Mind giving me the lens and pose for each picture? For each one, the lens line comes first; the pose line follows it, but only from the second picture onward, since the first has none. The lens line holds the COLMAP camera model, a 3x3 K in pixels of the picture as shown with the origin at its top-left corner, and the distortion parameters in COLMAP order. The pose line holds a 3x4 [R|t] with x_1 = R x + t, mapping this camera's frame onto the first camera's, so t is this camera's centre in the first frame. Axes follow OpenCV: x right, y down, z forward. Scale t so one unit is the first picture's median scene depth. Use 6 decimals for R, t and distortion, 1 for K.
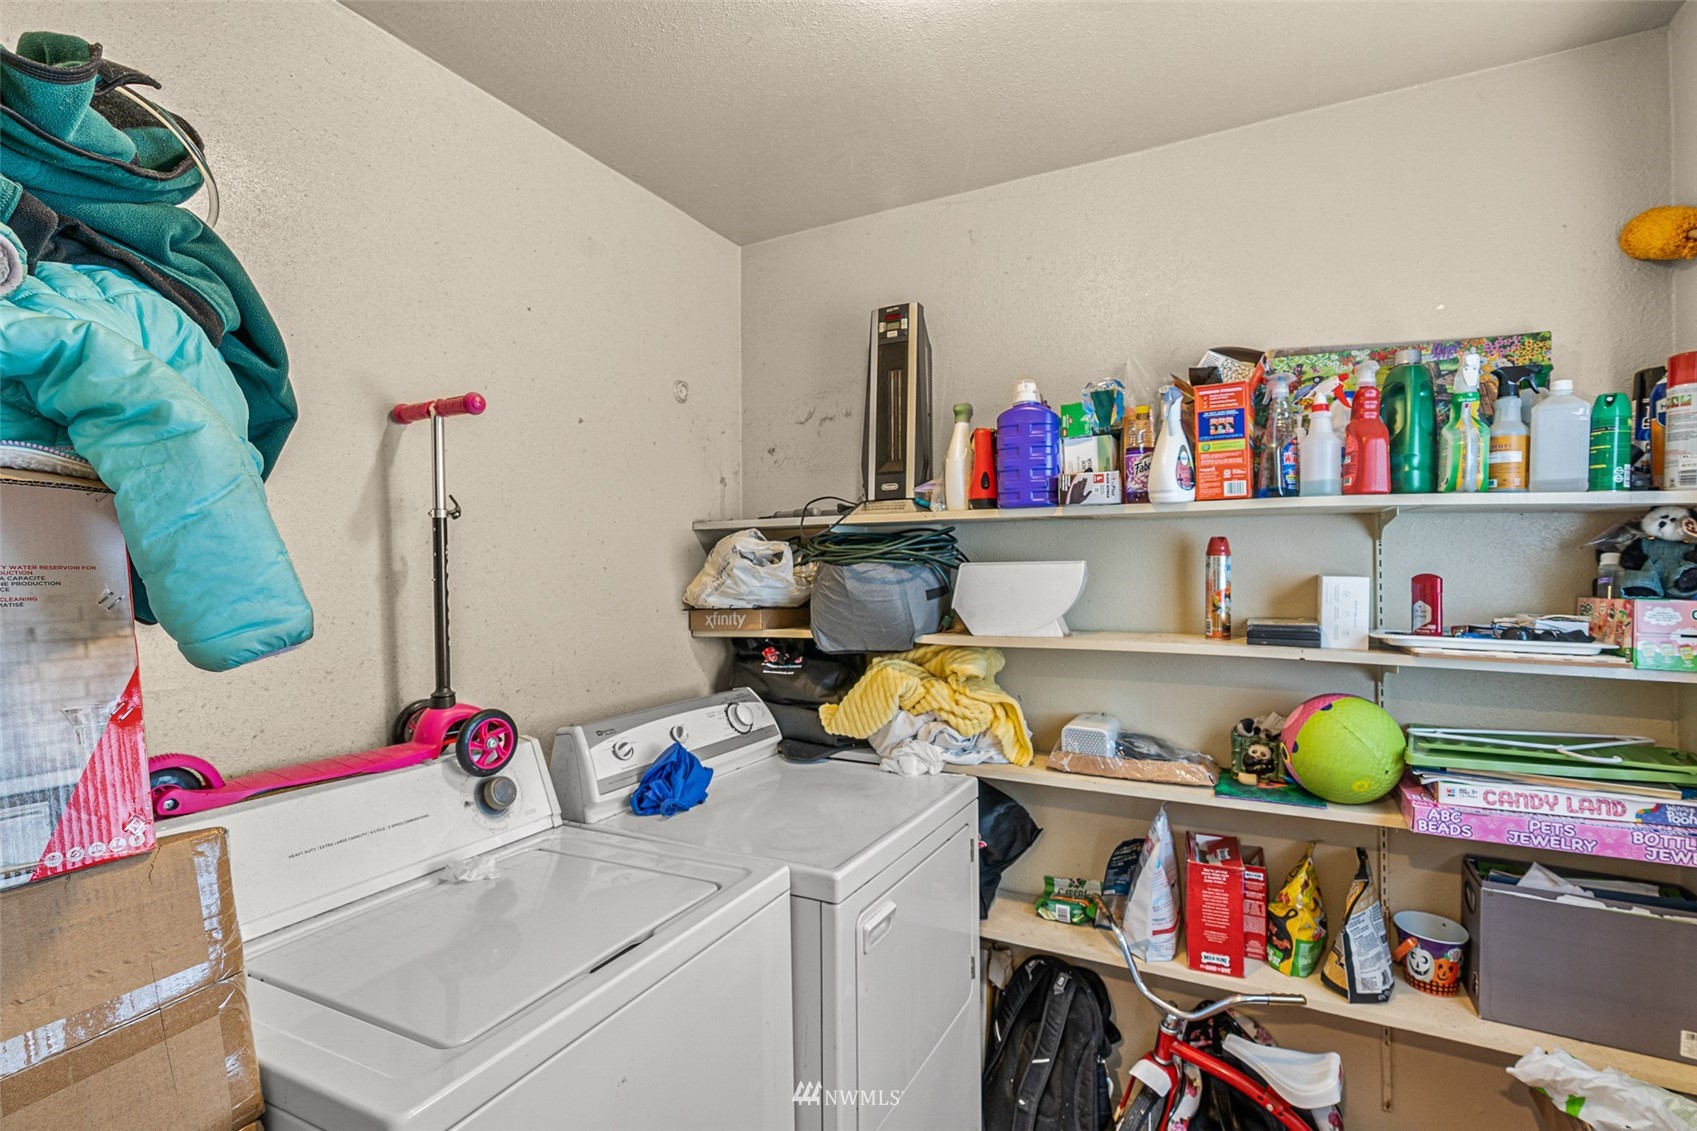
lens RADIAL K [[791.9, 0, 855.1], [0, 791.9, 565.1], [0, 0, 1]] dist [0.000679, -0.000502]
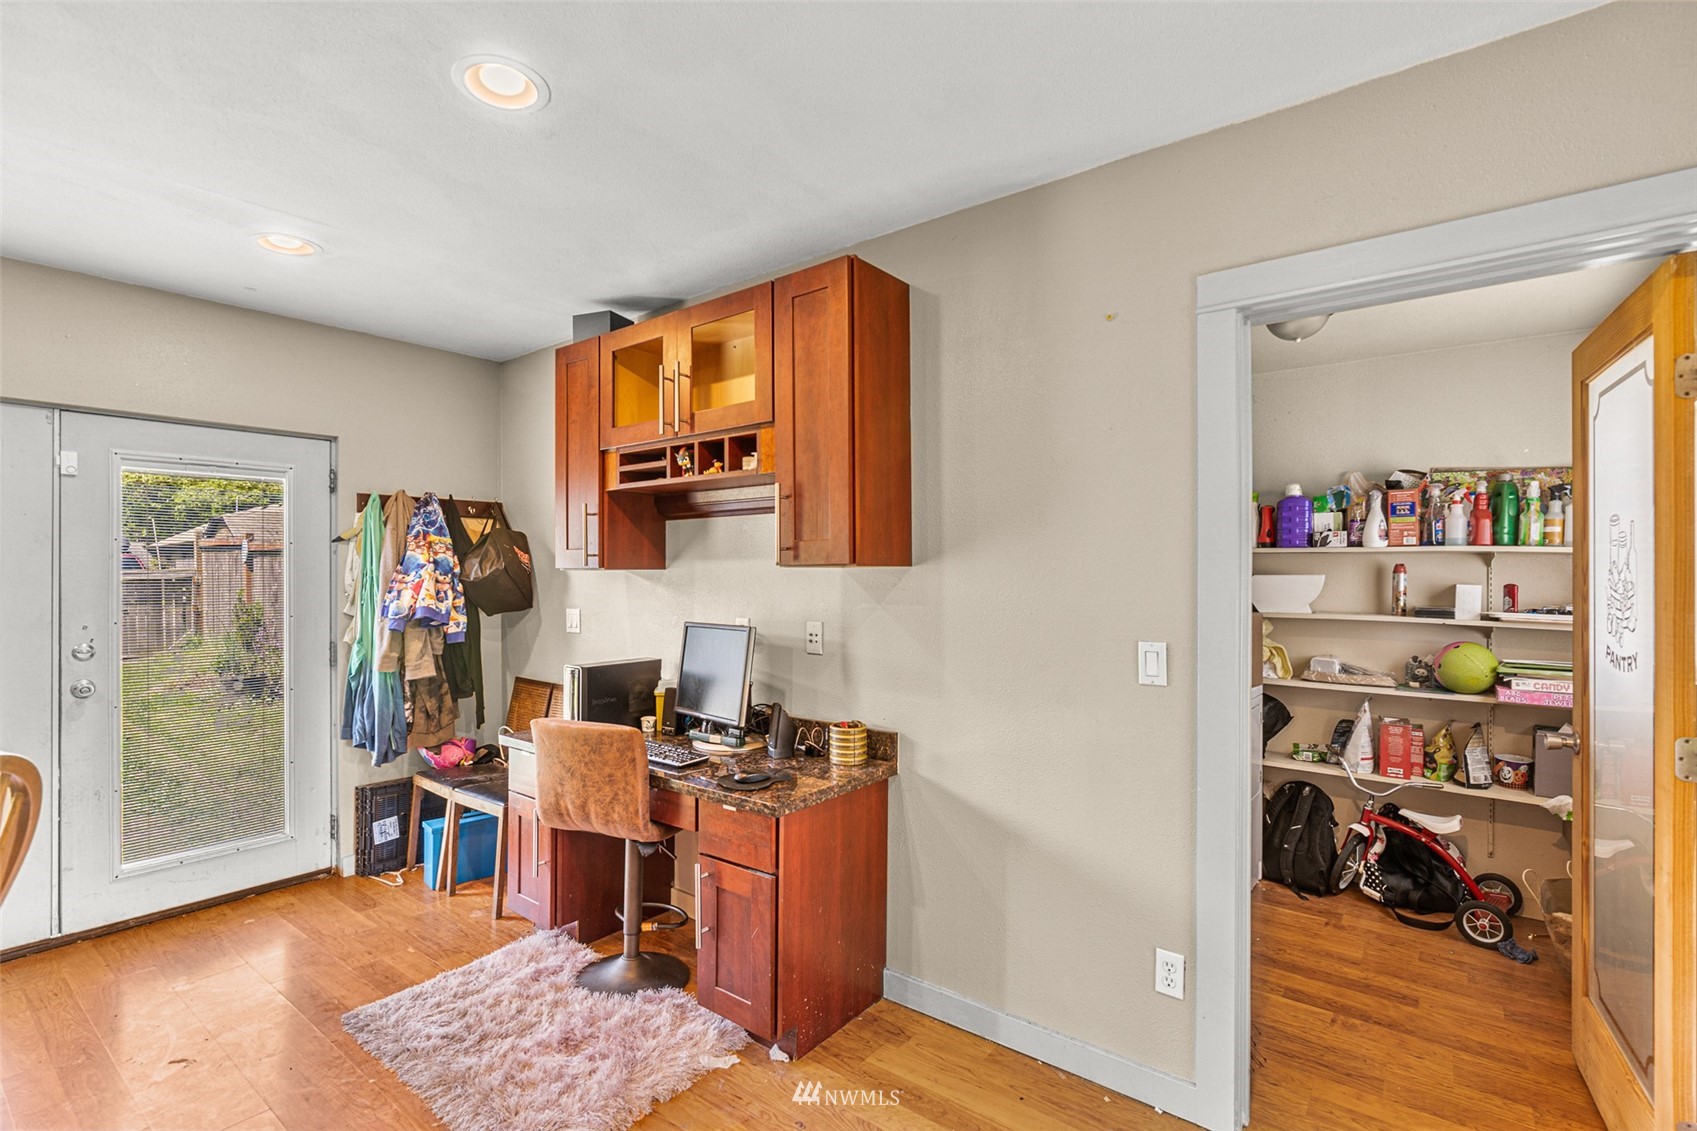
lens RADIAL K [[775.2, 0, 848.1], [0, 775.2, 570.5], [0, 0, 1]] dist [-0.002746, 0.000980]
pose [[0.983773, 0.017083, -0.178601, -0.583408], [-0.017669, 0.999842, -0.001688, 0.009037], [0.178544, 0.004817, 0.983920, -1.214573]]
